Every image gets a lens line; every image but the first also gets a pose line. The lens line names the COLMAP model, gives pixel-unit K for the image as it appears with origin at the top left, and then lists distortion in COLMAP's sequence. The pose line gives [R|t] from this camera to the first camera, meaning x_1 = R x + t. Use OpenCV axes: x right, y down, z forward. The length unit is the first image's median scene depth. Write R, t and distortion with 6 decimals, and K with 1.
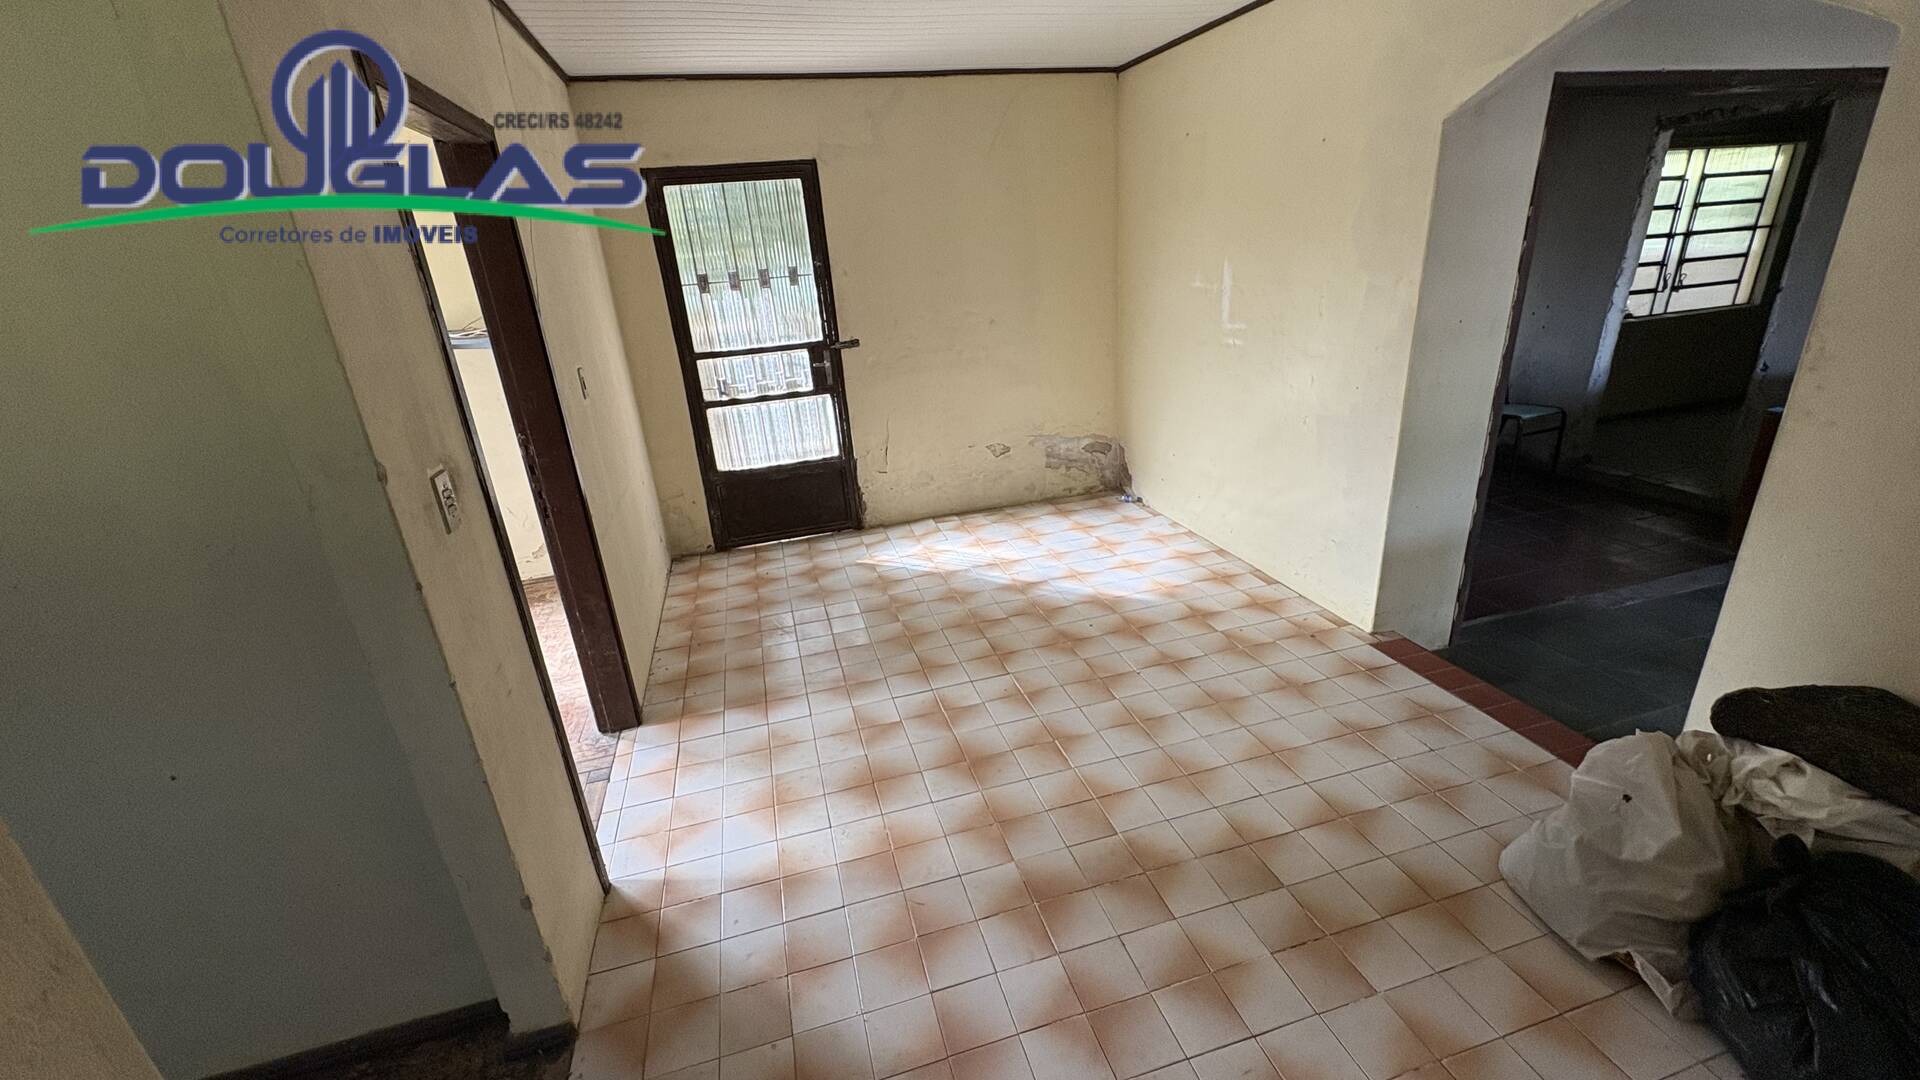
lens RADIAL K [[767.3, 0, 960.5], [0, 767.3, 547.4], [0, 0, 1]] dist [-0.000312, 0.000140]
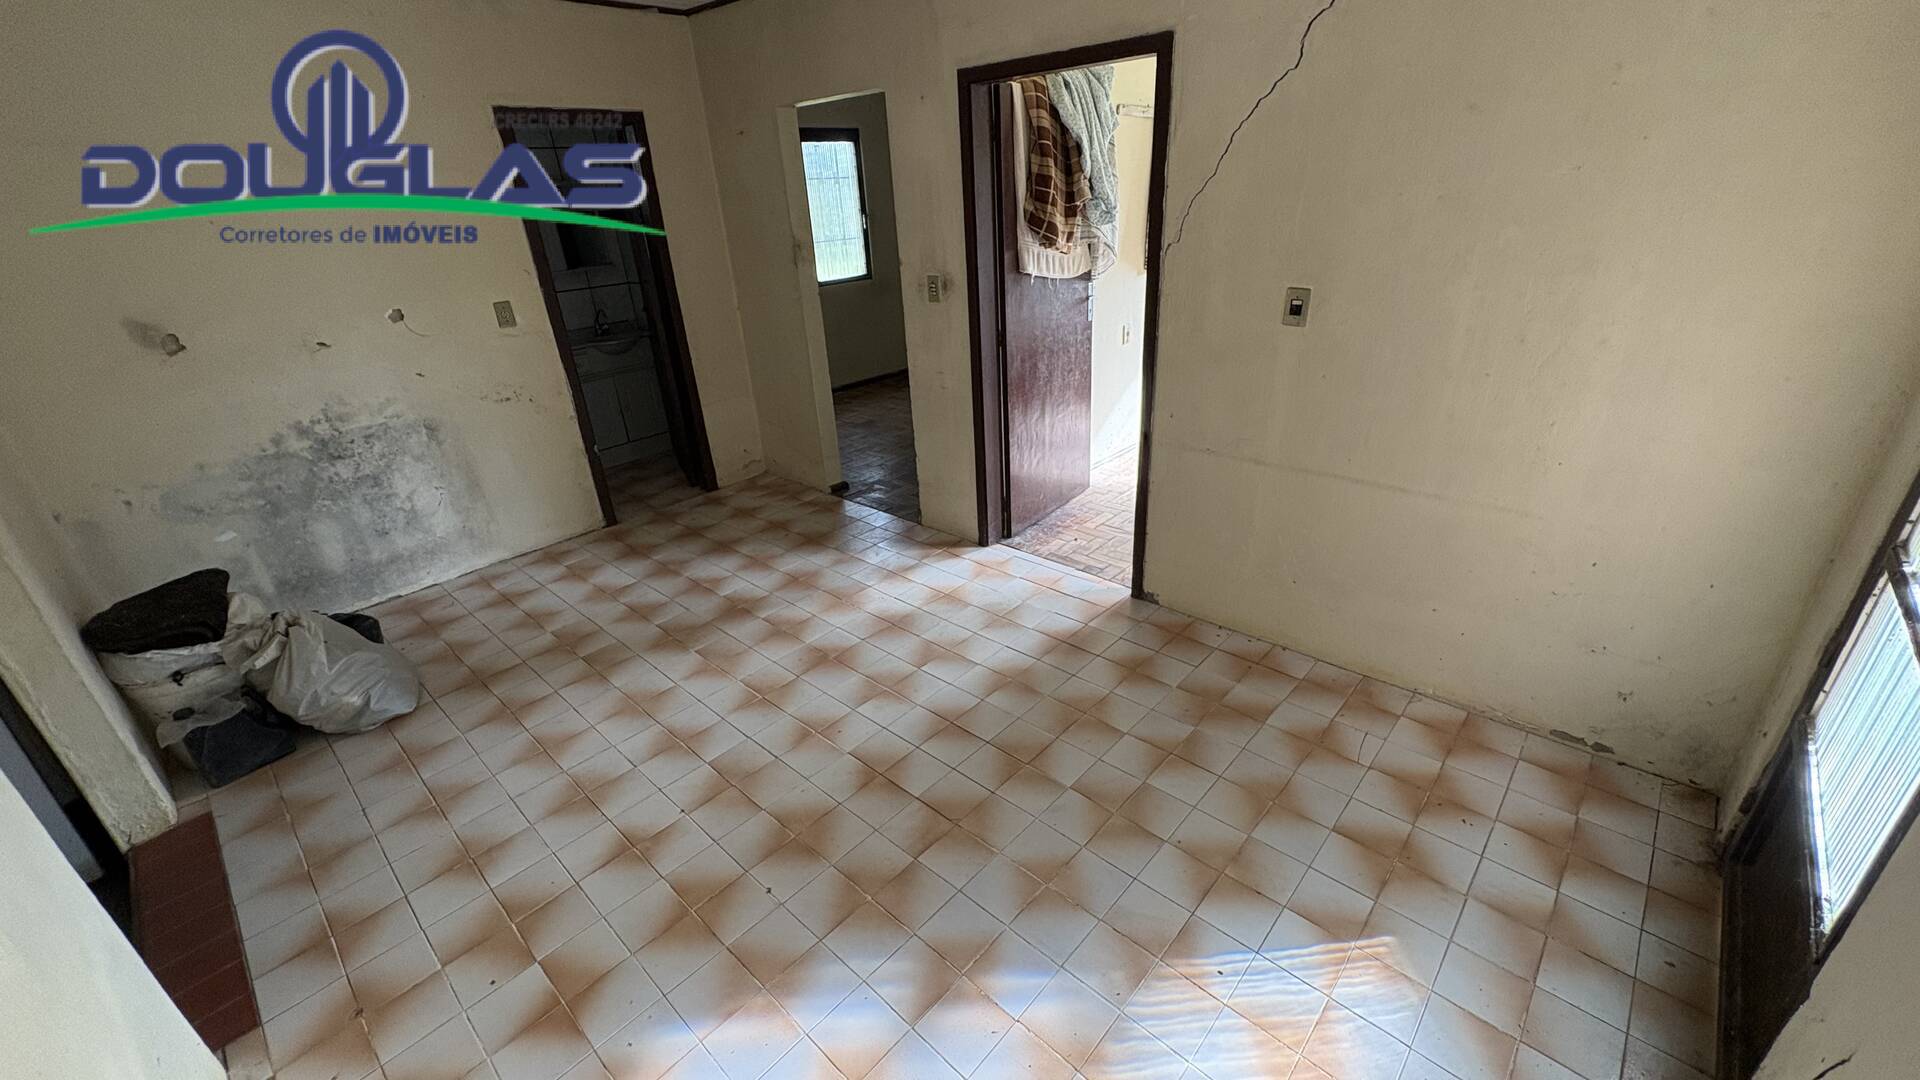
lens RADIAL K [[767.3, 0, 959.9], [0, 767.3, 543.7], [0, 0, 1]] dist [-0.000312, 0.000140]
pose [[-0.847291, 0.316548, -0.426491, 0.253693], [-0.088815, 0.707243, 0.701370, -0.596039], [0.523650, 0.632143, -0.571126, 1.481044]]
